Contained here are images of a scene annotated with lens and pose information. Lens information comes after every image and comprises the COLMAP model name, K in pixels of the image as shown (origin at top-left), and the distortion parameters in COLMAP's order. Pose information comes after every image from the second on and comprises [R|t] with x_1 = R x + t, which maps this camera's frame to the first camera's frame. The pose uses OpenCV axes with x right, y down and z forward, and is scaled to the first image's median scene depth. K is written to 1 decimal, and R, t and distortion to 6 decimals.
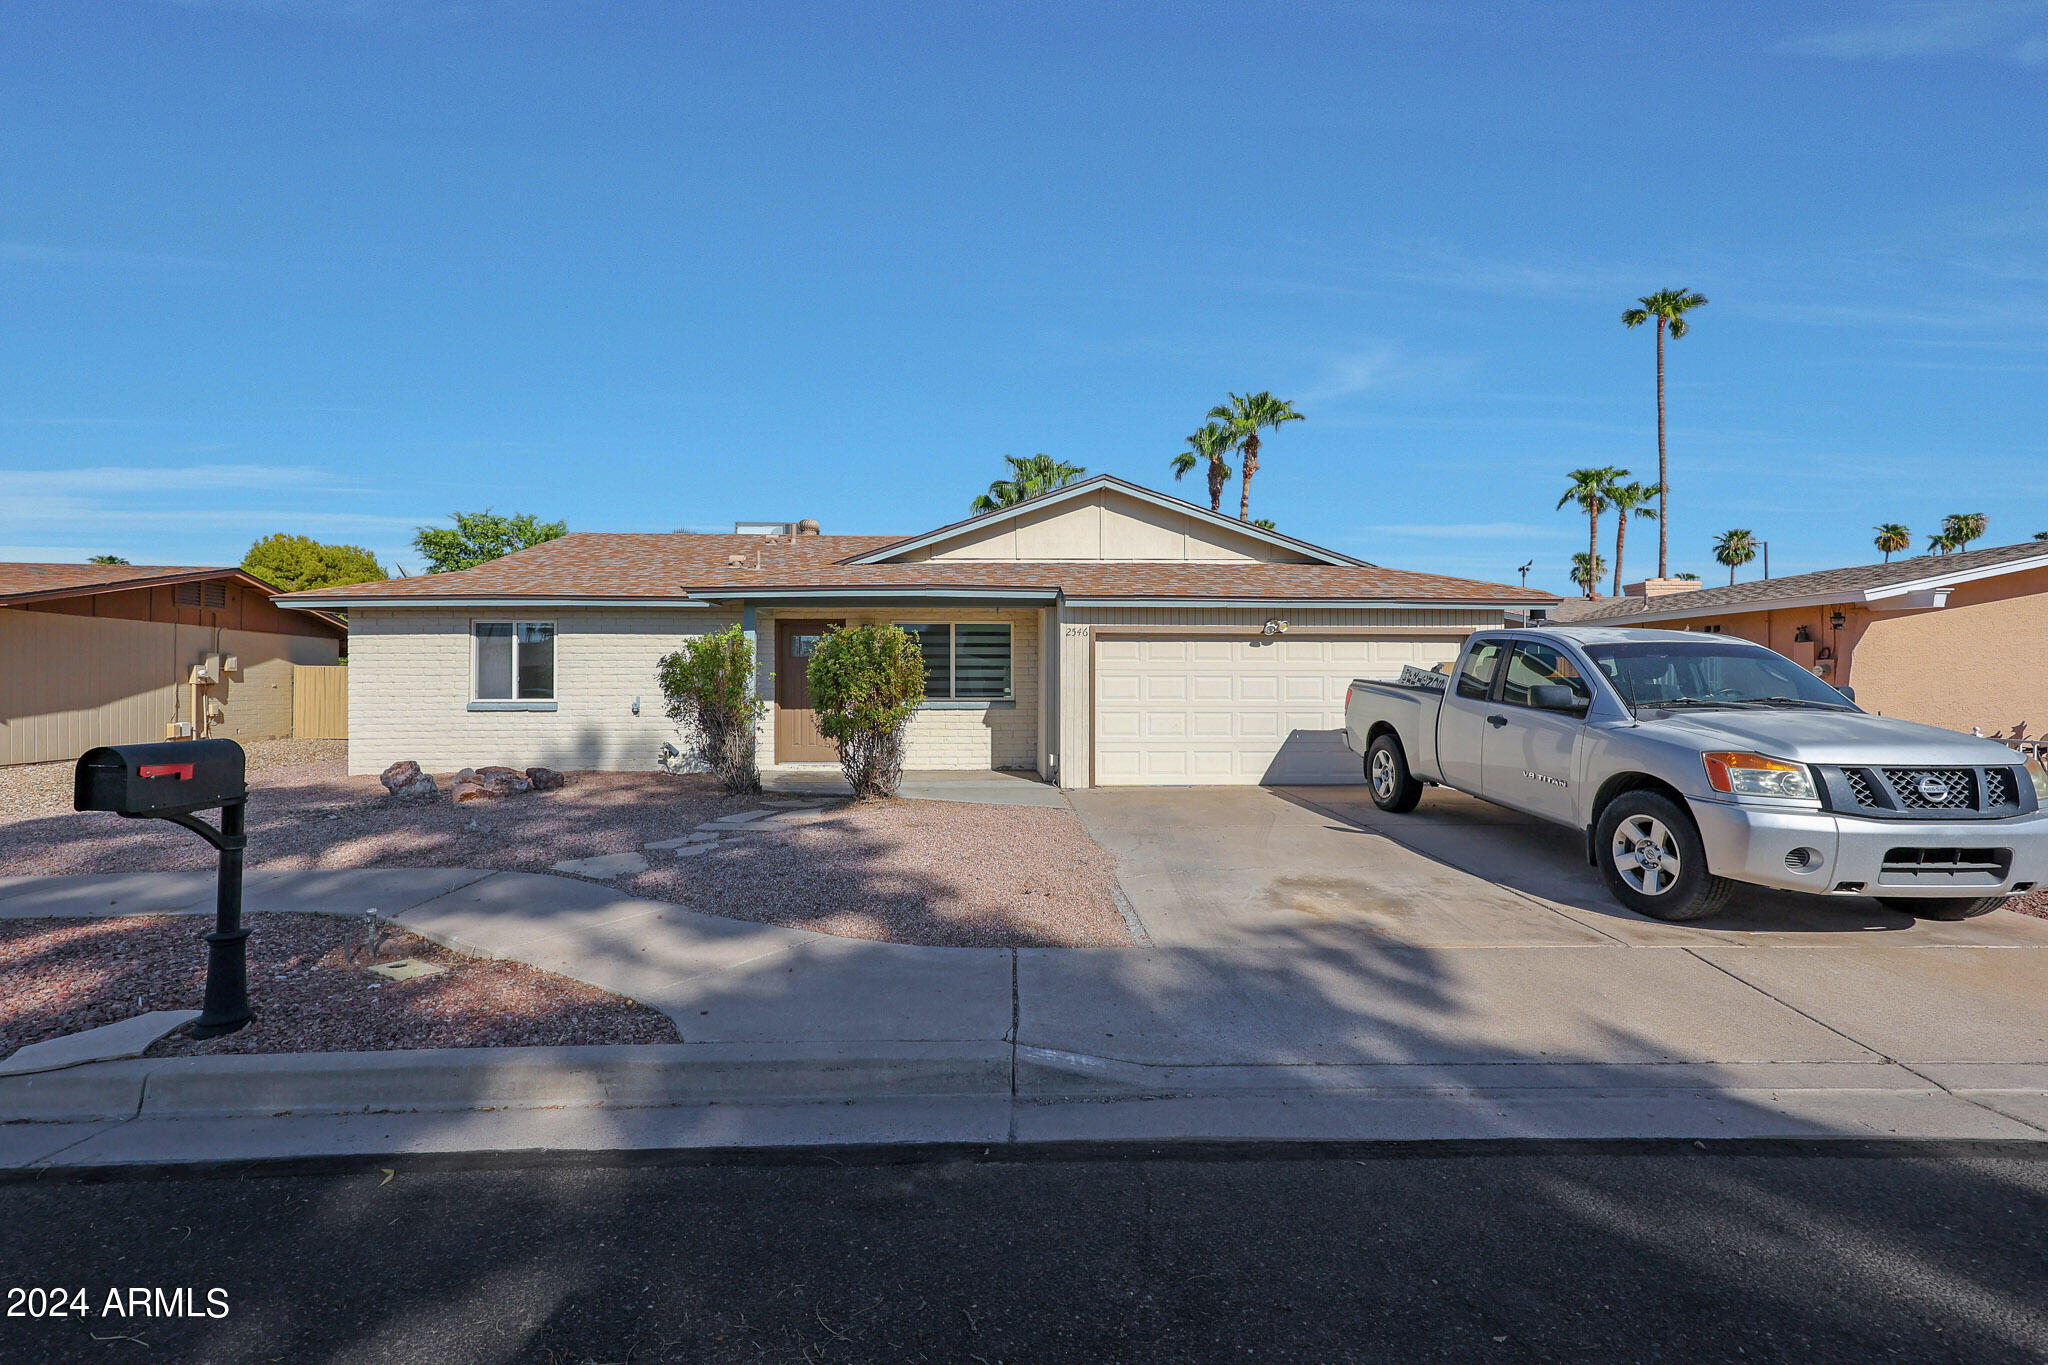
lens RADIAL K [[820.8, 0, 1024.1], [0, 820.8, 663.3], [0, 0, 1]] dist [0.000033, -0.000258]
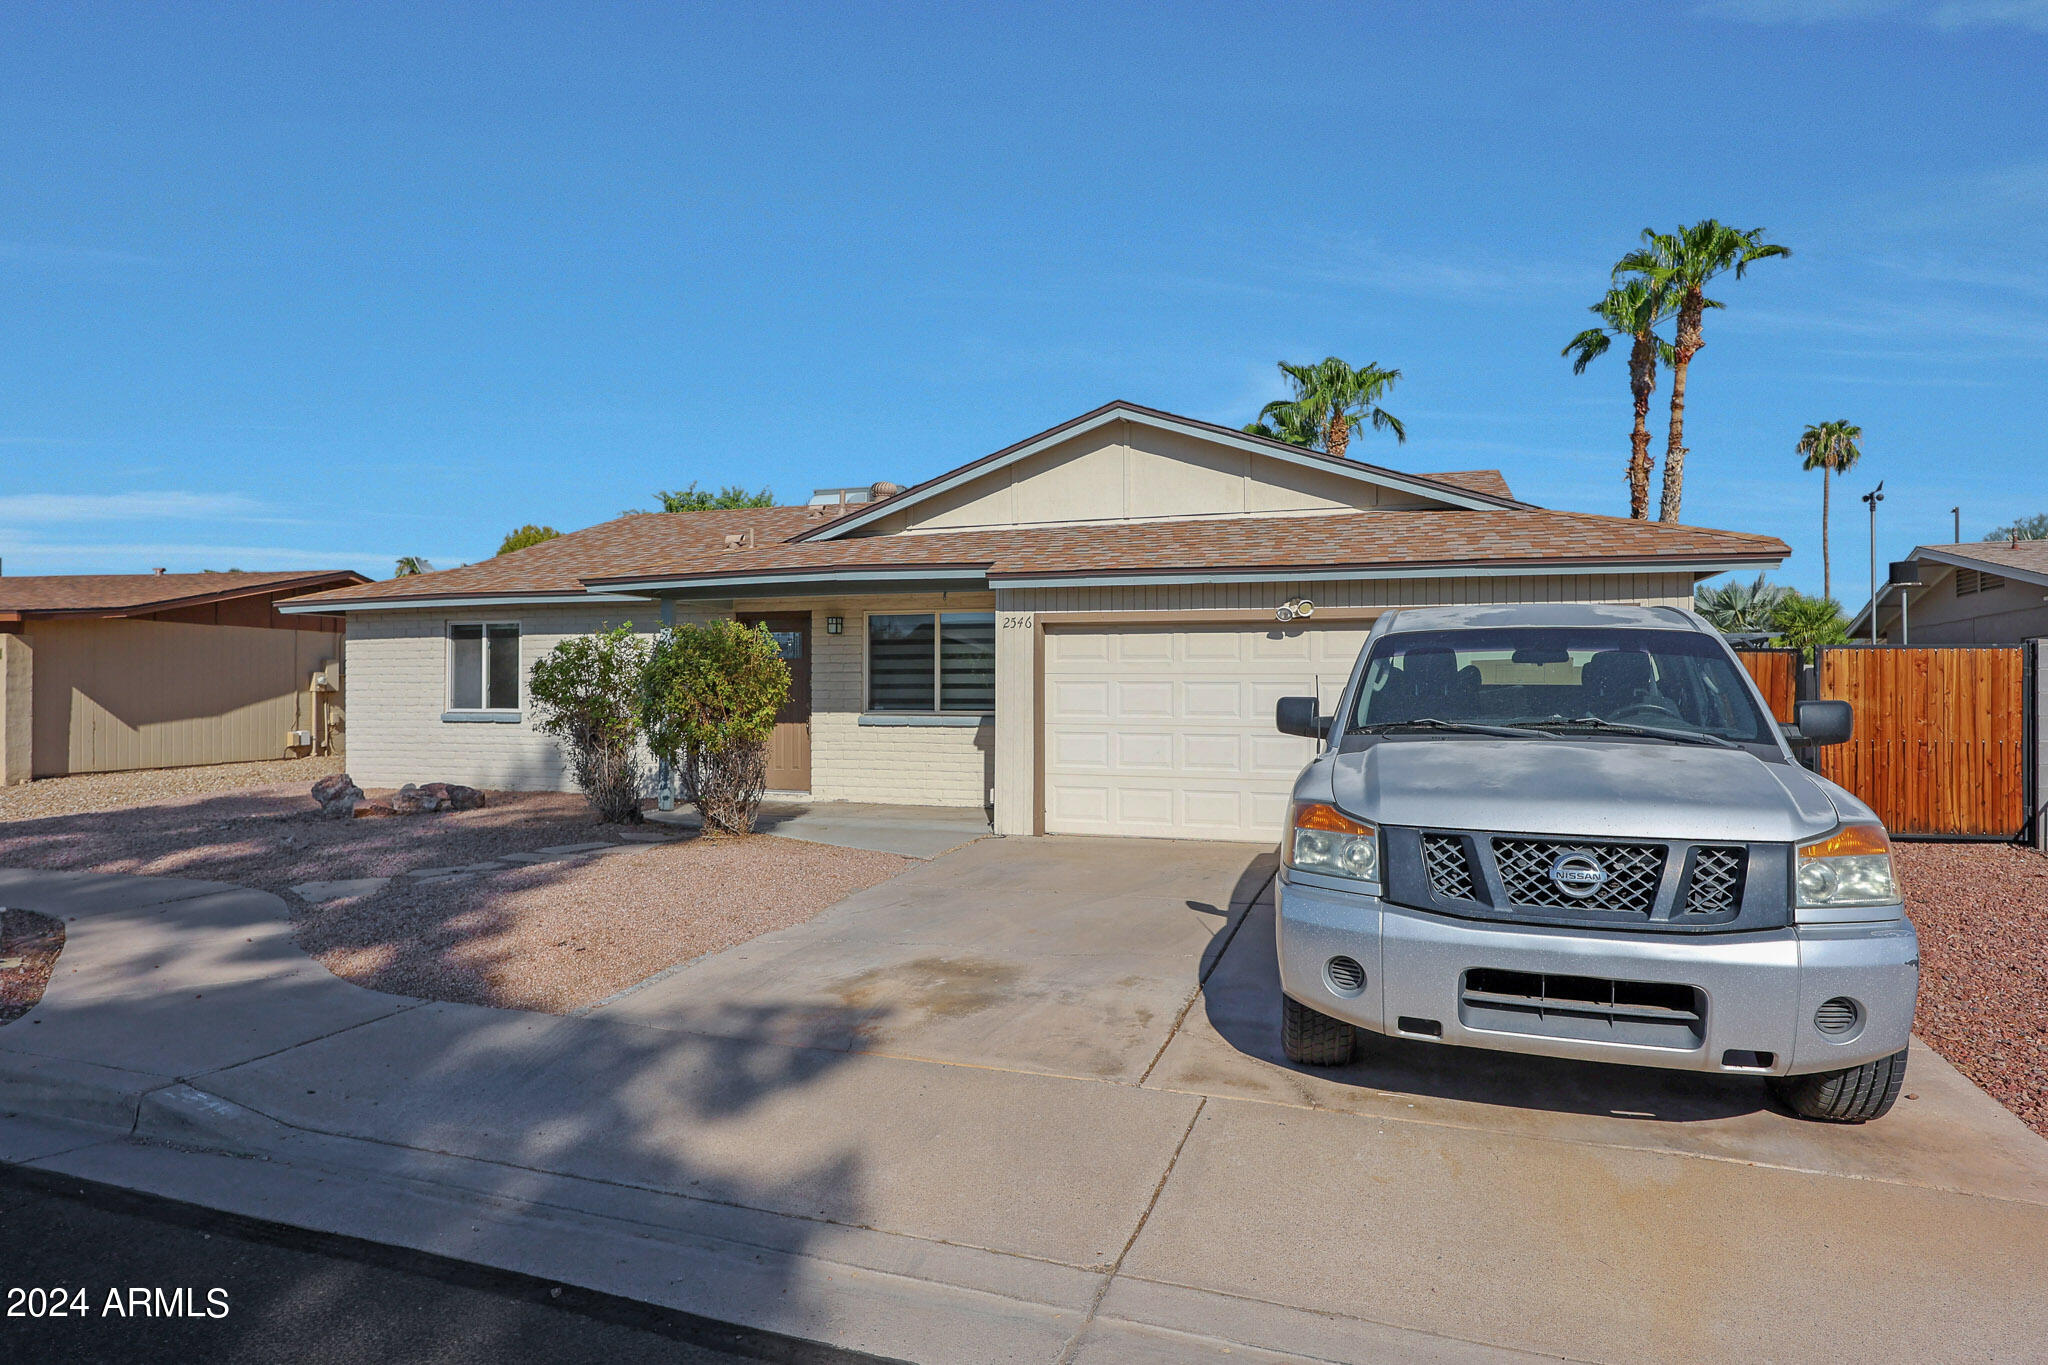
lens RADIAL K [[1143.2, 0, 1024.0], [0, 1143.2, 682.5], [0, 0, 1]] dist [0.000266, -0.001034]
pose [[0.938150, -0.001646, -0.346224, 0.366926], [0.007517, 0.999850, 0.015615, -0.000336], [0.346146, -0.017252, 0.938022, 0.034926]]
